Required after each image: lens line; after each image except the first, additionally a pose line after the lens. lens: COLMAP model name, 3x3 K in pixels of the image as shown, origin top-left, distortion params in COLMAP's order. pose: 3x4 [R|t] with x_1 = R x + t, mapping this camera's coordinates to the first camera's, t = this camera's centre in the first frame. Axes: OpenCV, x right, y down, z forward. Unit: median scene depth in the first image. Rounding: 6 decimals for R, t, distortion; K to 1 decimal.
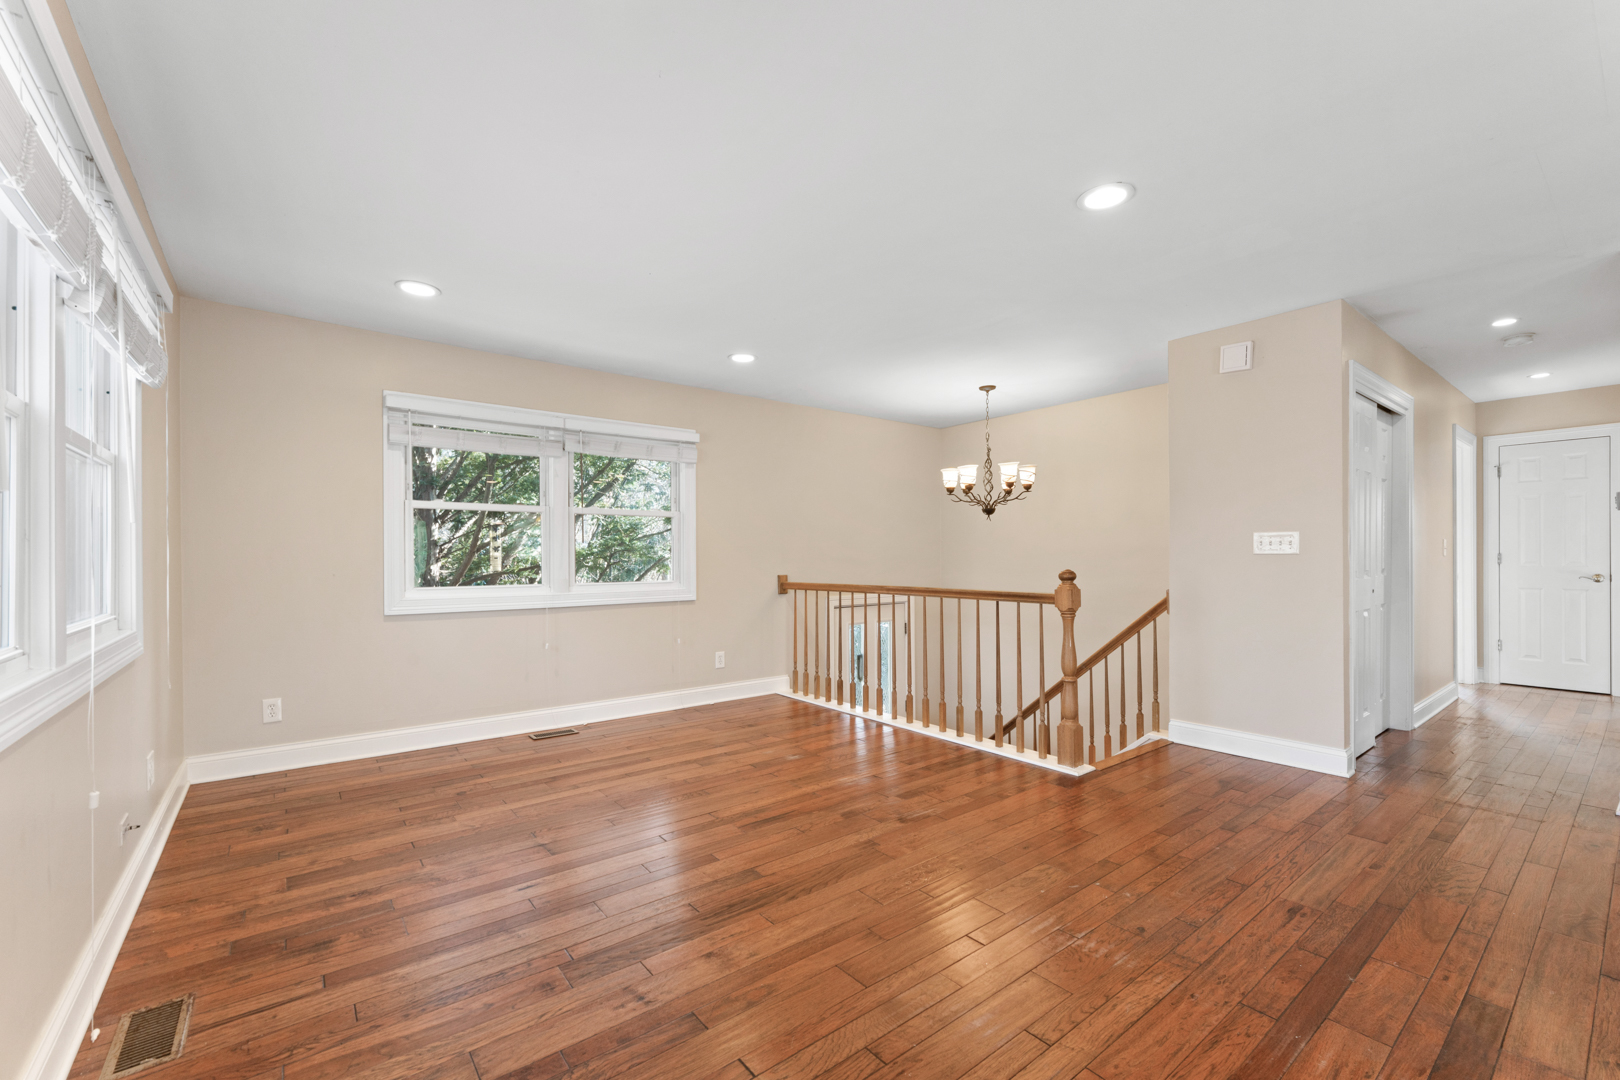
lens RADIAL K [[672.8, 0, 809.6], [0, 672.8, 551.2], [0, 0, 1]] dist [-0.001134, 0.000395]
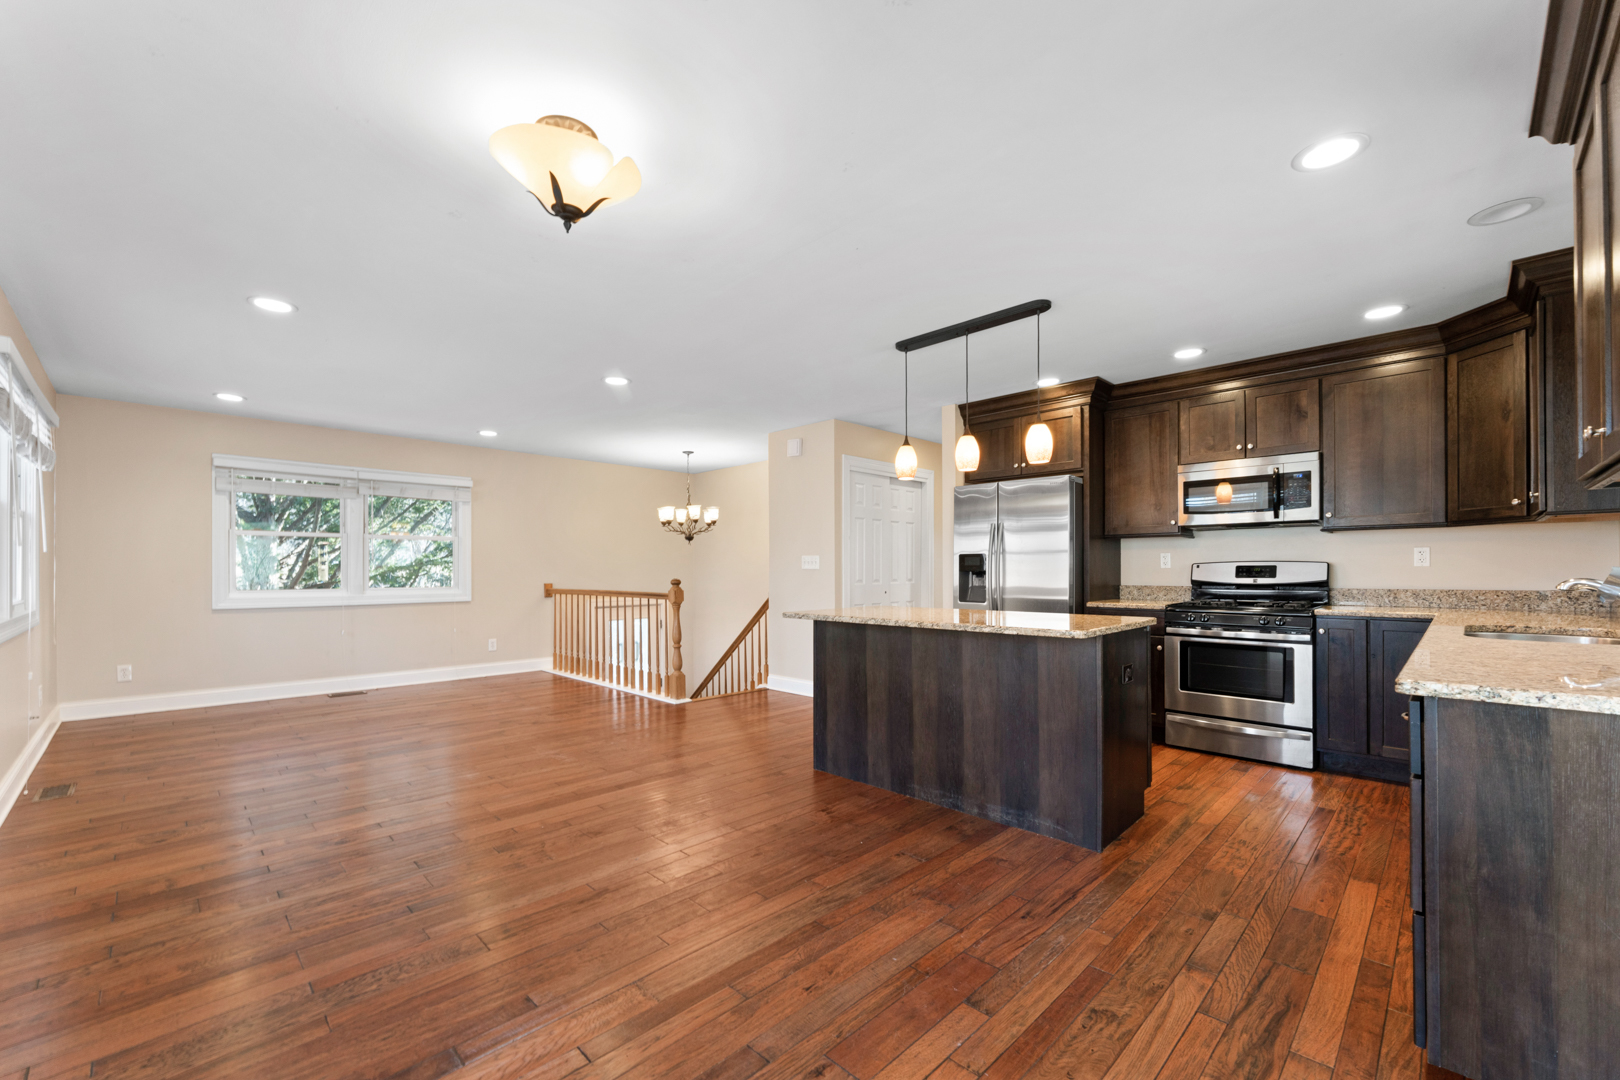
lens RADIAL K [[672.8, 0, 825.9], [0, 672.8, 565.2], [0, 0, 1]] dist [-0.001134, 0.000395]
pose [[0.992087, 0.004105, 0.125481, 0.374785], [-0.004089, 0.999992, -0.000388, -0.003219], [-0.125482, -0.000128, 0.992096, -0.453574]]
